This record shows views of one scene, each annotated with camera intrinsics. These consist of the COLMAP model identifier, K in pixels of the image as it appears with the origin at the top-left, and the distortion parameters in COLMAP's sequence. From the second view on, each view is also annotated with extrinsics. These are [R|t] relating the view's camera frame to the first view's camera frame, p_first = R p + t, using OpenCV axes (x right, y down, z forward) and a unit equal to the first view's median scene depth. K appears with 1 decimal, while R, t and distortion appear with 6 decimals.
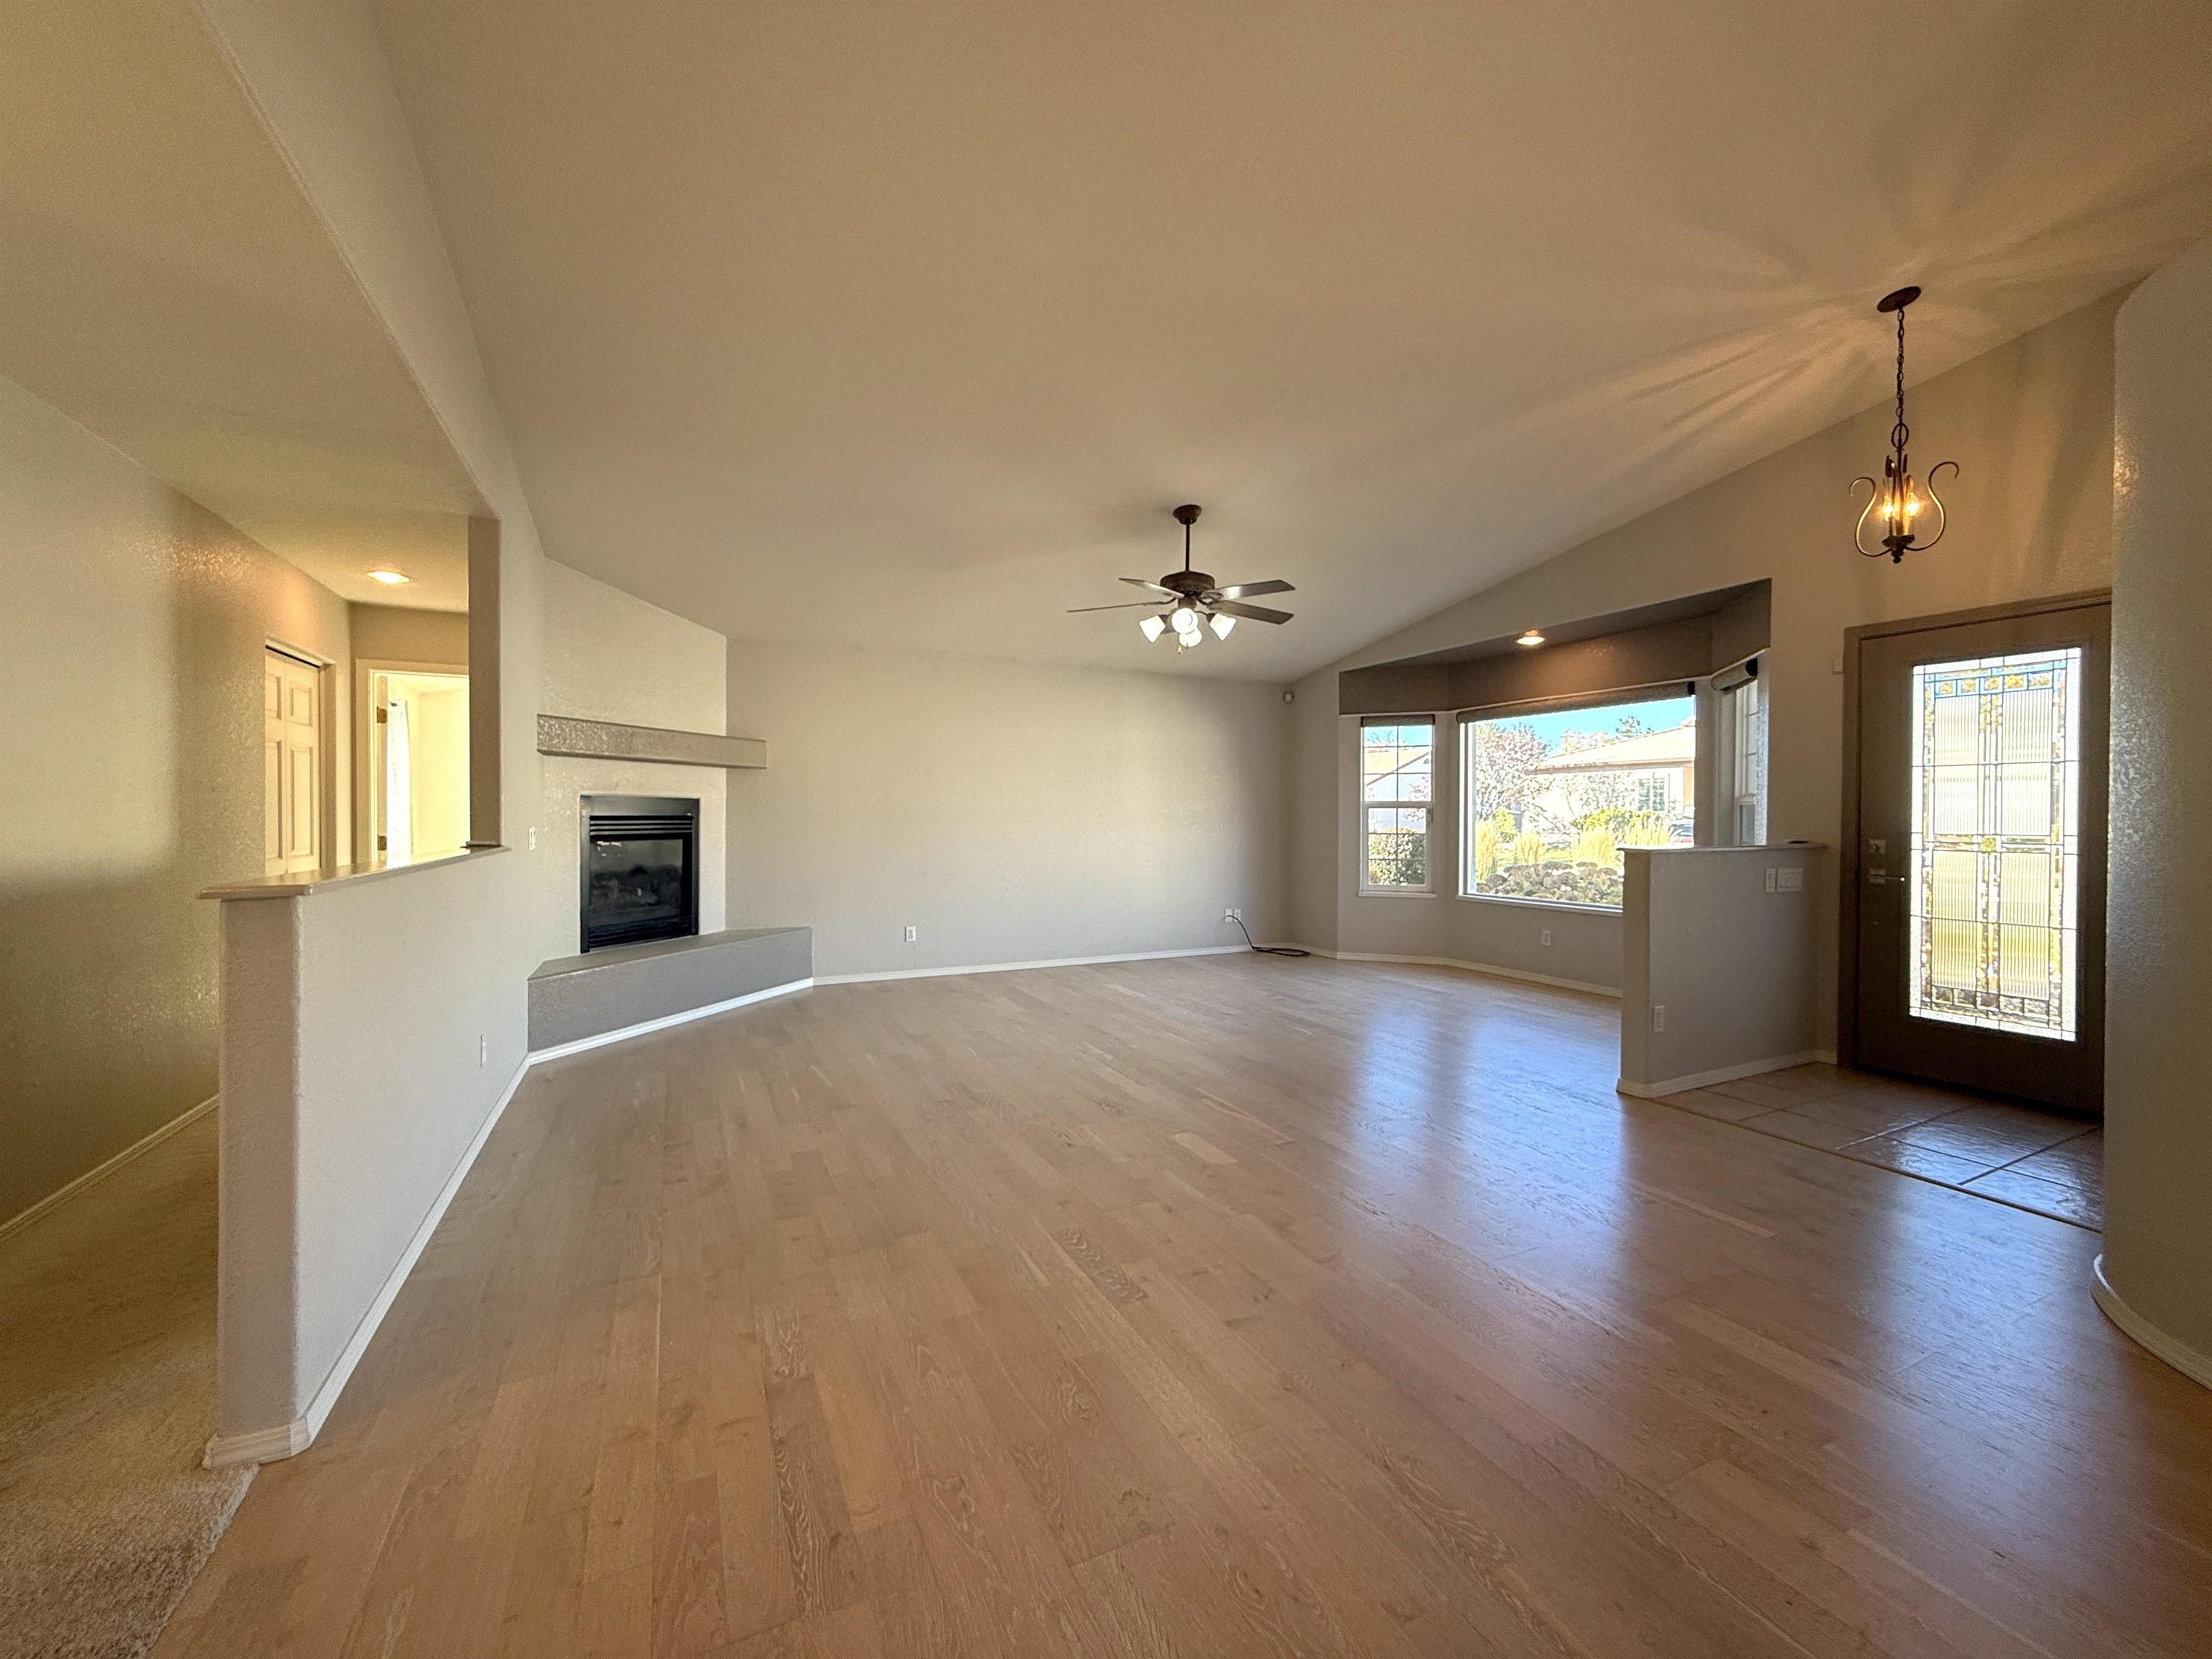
lens RADIAL K [[883.5, 0, 1096.0], [0, 883.5, 828.0], [0, 0, 1]] dist [-0.002181, -0.000131]
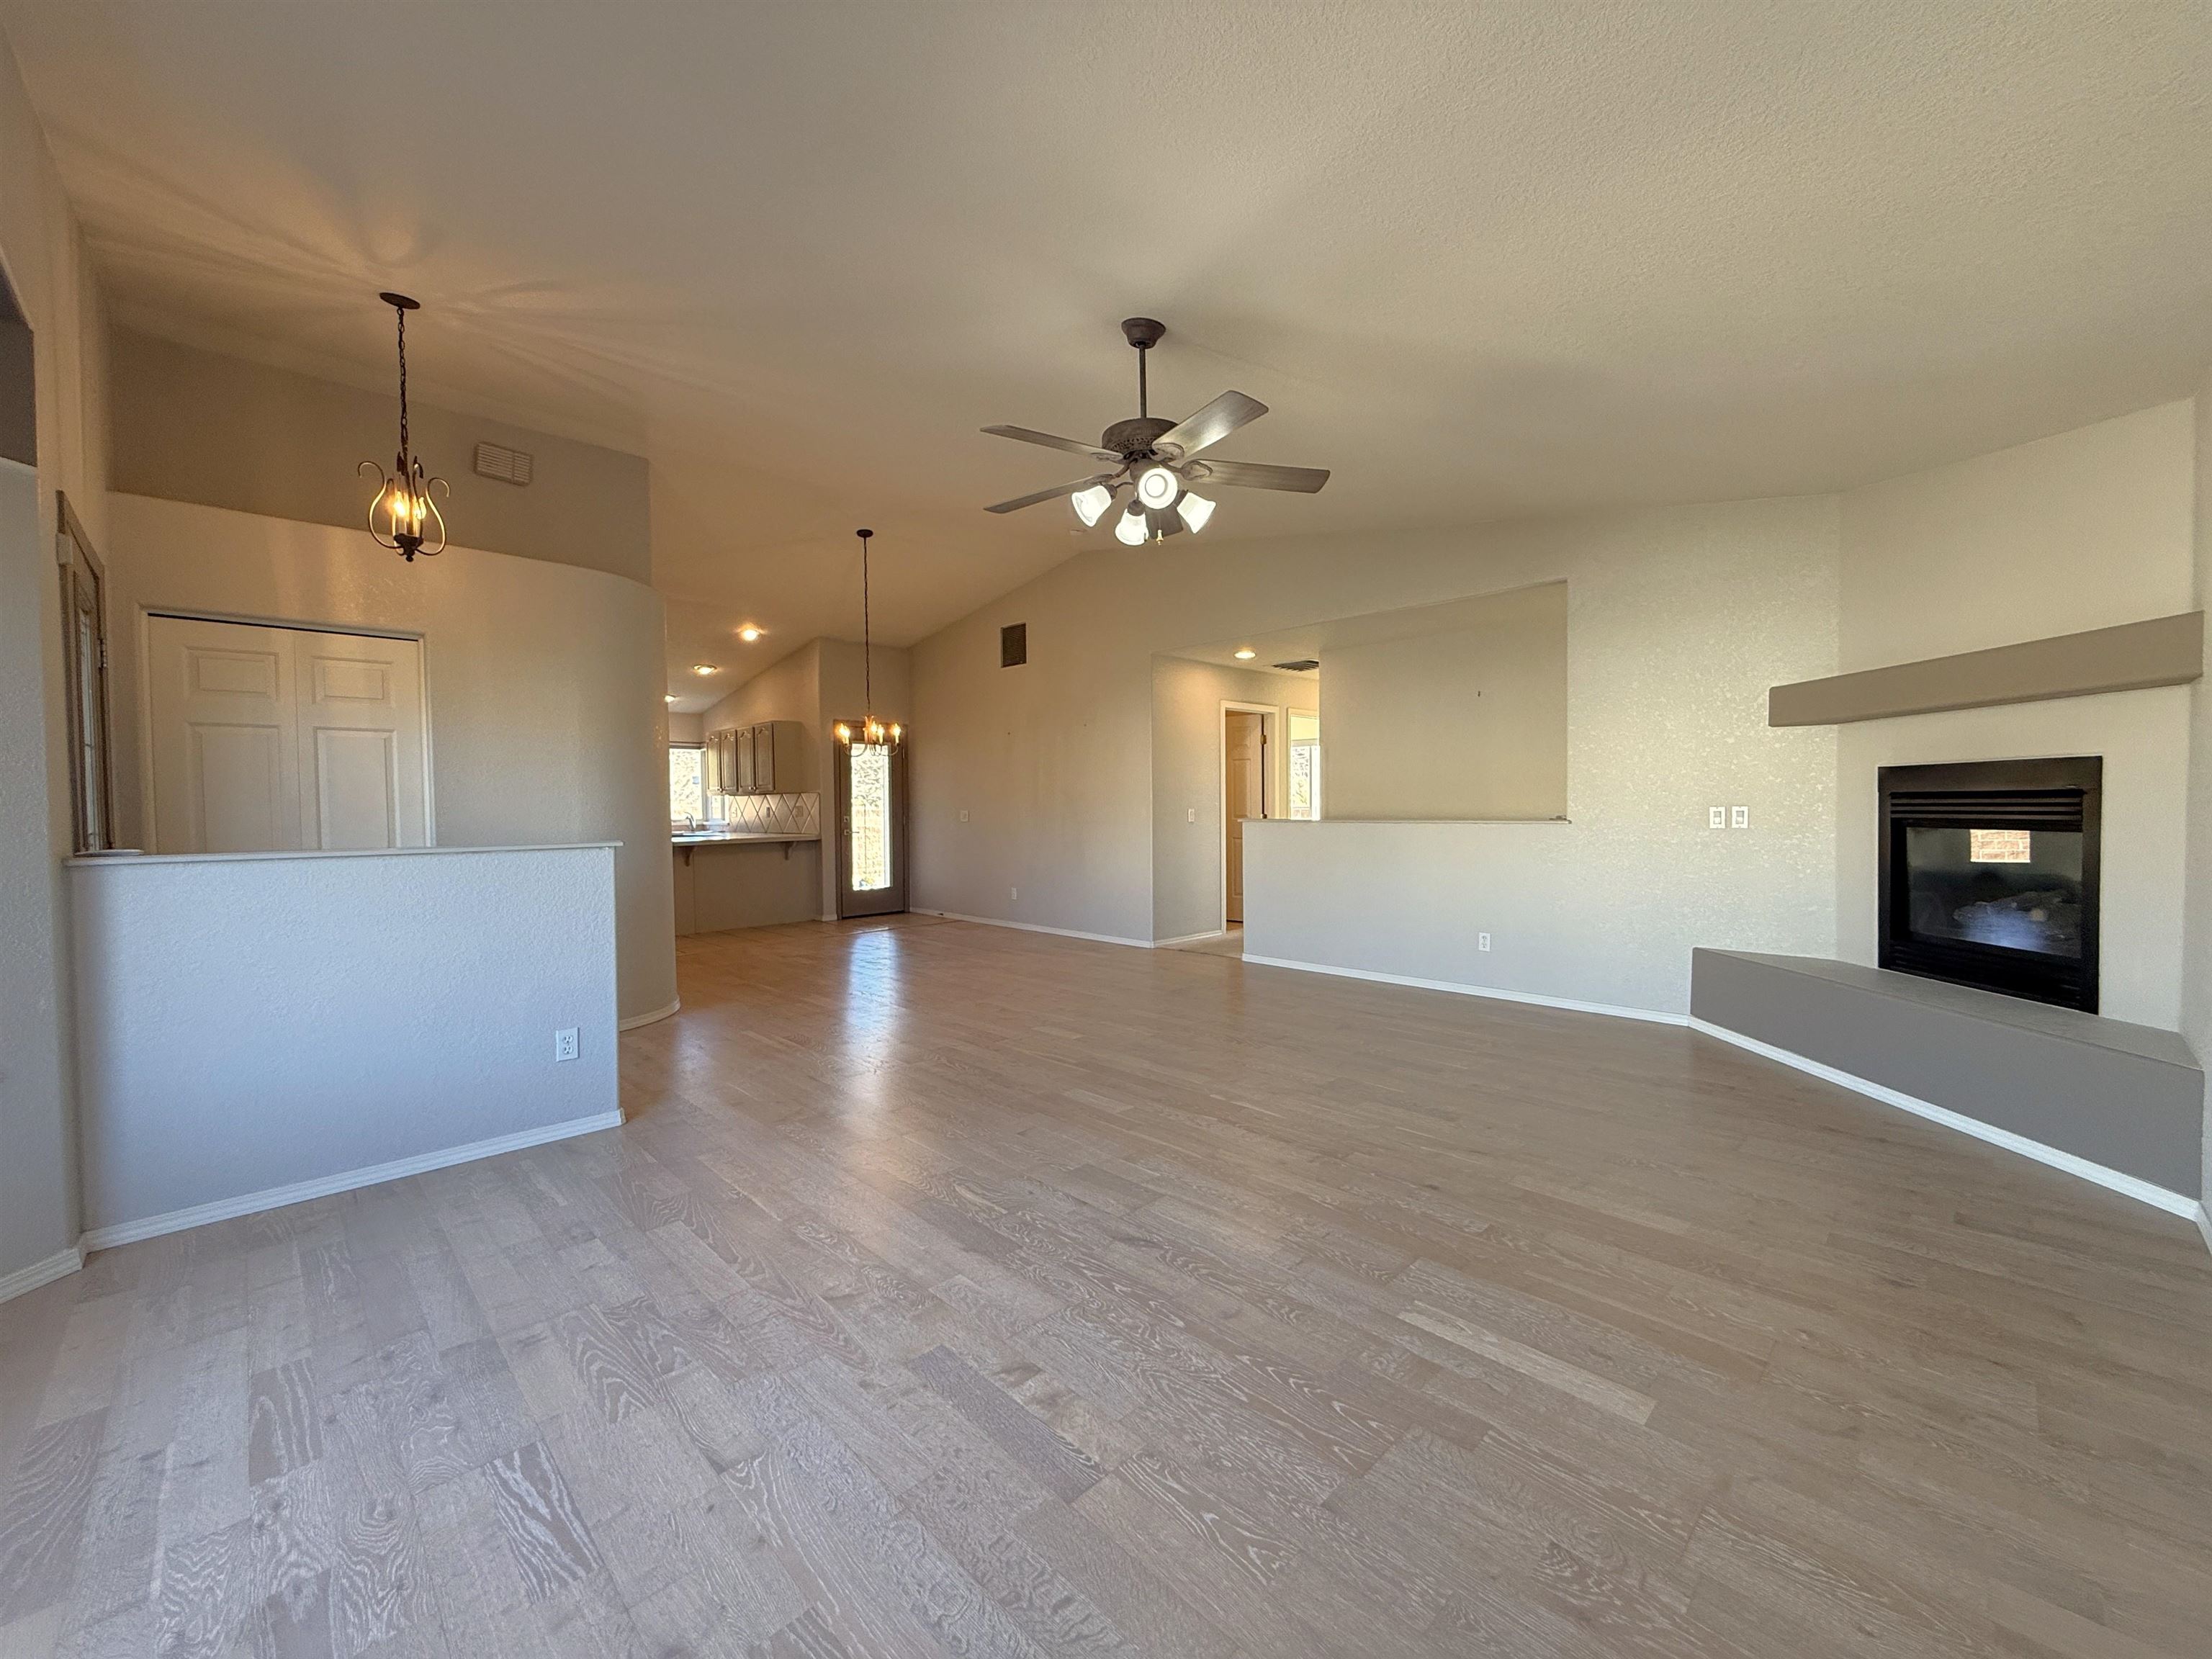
lens RADIAL K [[884.5, 0, 1104.9], [0, 884.5, 819.8], [0, 0, 1]] dist [0.000413, 0.000068]
pose [[-0.945636, 0.015409, -0.324861, 0.352115], [0.006543, 0.999576, 0.028365, -0.017491], [0.325160, 0.024698, -0.945336, 1.636714]]
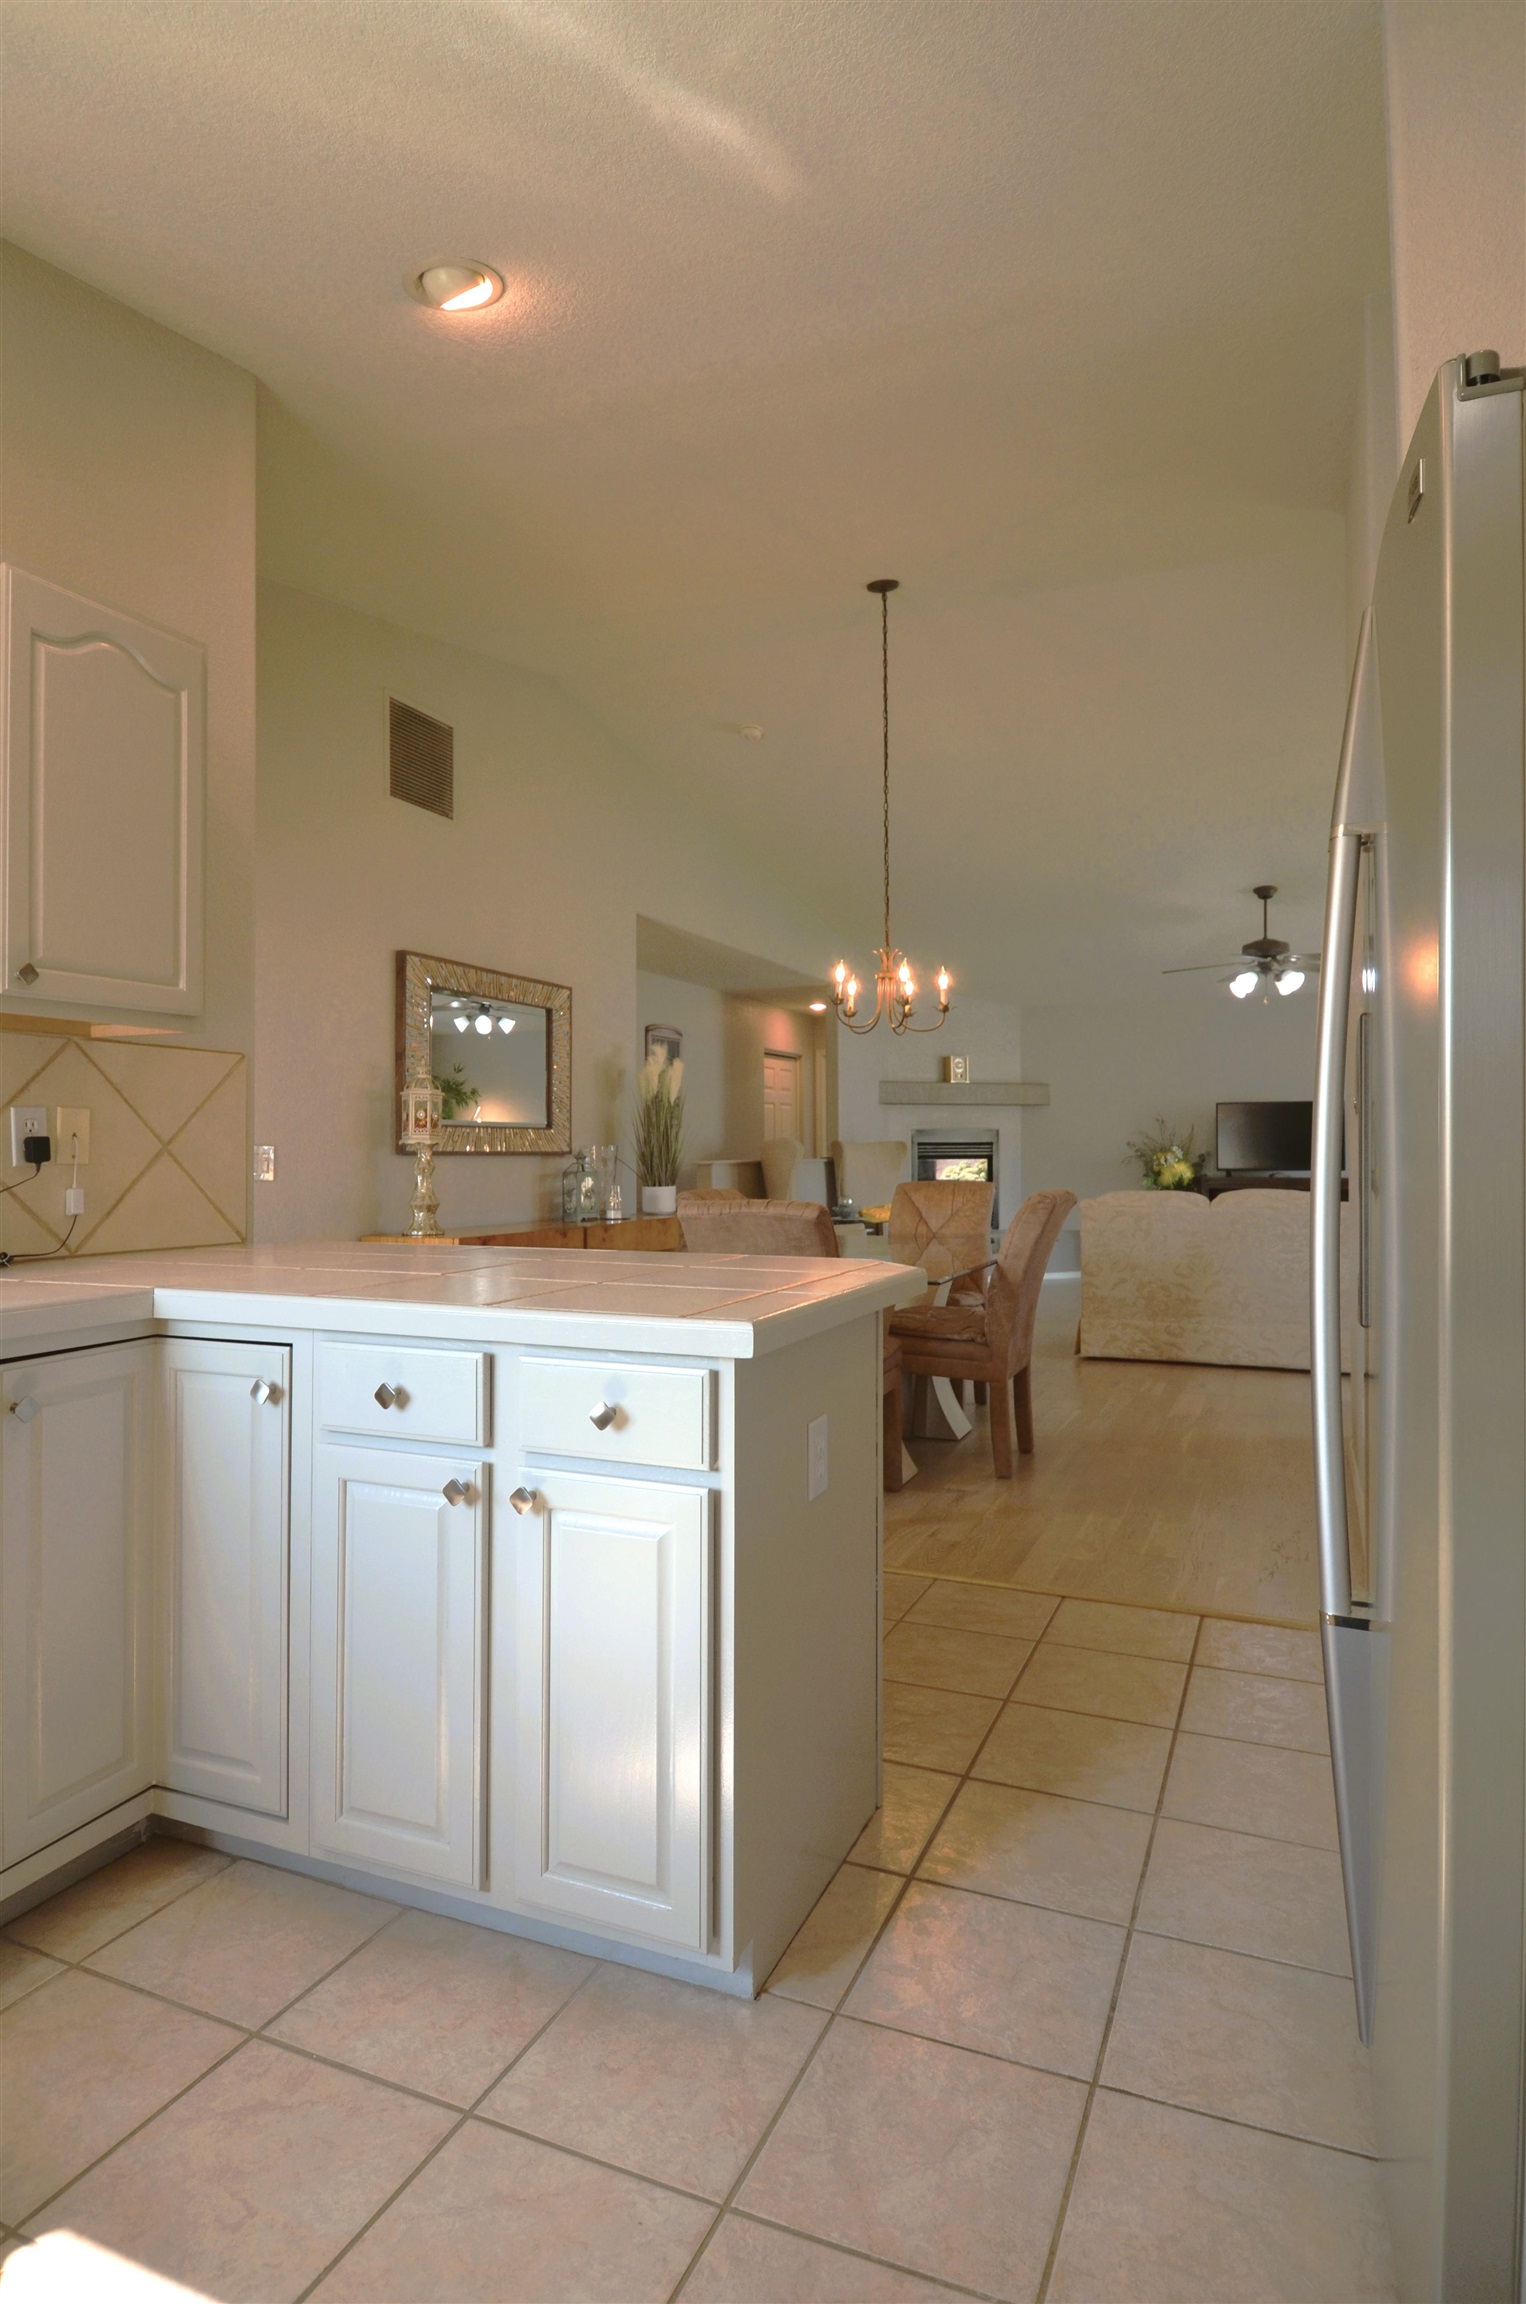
lens RADIAL K [[1240.6, 0, 773.2], [0, 1240.6, 1124.8], [0, 0, 1]] dist [-0.001920, -0.001290]
pose [[0.659115, -0.021257, -0.751741, 0.953166], [-0.003896, 0.999491, -0.031678, 0.027548], [0.752032, 0.023809, 0.658697, -0.655835]]
